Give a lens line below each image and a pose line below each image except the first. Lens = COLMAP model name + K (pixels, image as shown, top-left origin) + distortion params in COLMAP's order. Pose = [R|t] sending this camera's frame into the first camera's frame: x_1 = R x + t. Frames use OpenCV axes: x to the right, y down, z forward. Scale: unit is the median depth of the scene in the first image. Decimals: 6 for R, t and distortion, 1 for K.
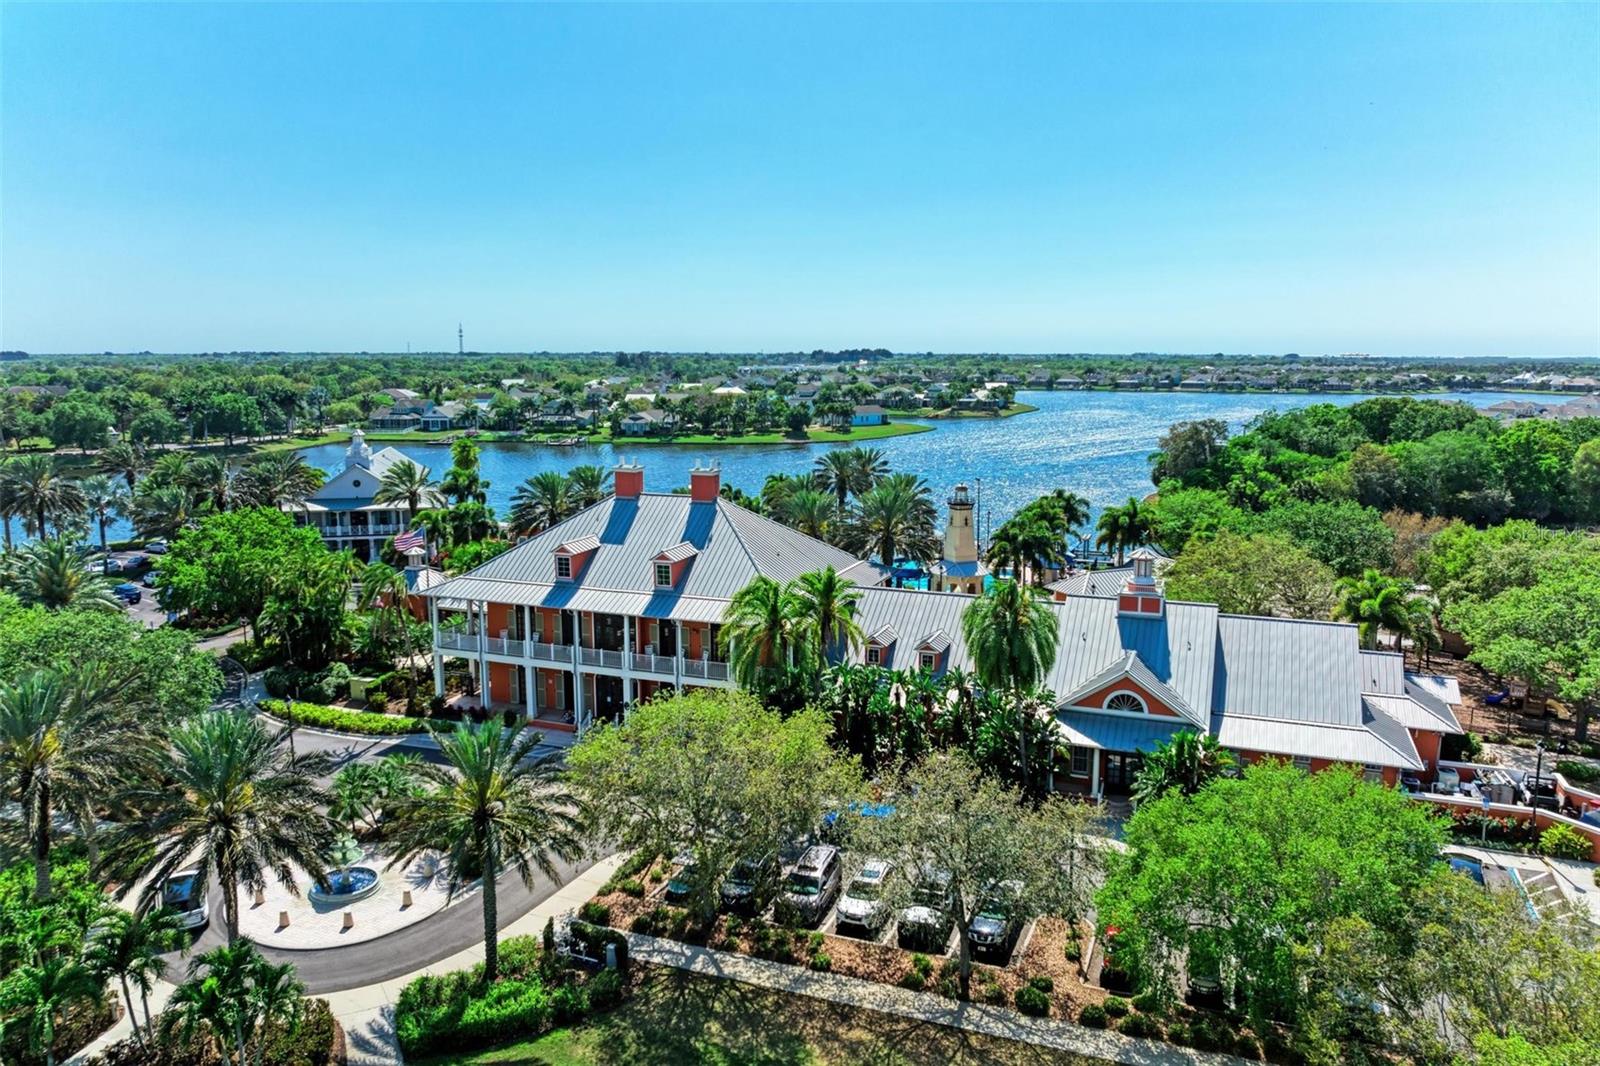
lens RADIAL K [[1124.8, 0, 800.0], [0, 1124.8, 533.0], [0, 0, 1]] dist [-0.012911, -0.000020]
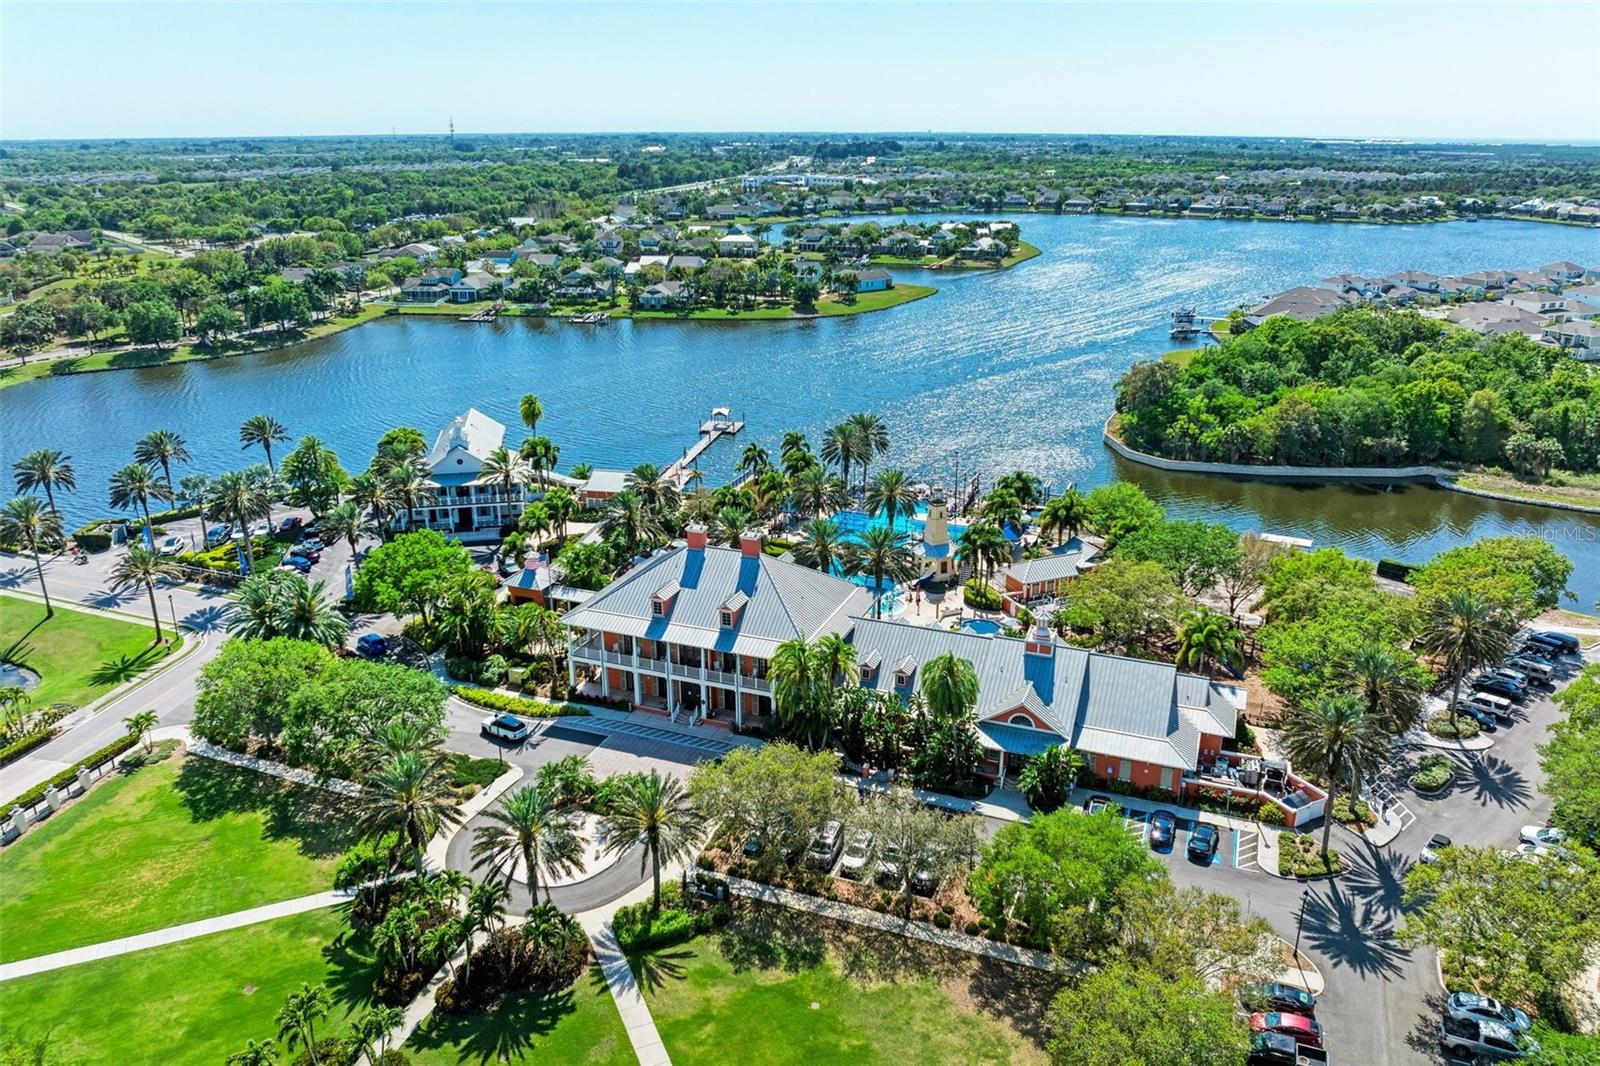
lens RADIAL K [[1133.6, 0, 800.0], [0, 1133.6, 533.0], [0, 0, 1]] dist [-0.030251, 0.003612]
pose [[0.999989, -0.000634, -0.004582, -0.017473], [0.001424, 0.984665, 0.174451, -0.363267], [0.004401, -0.174455, 0.984655, -0.501074]]
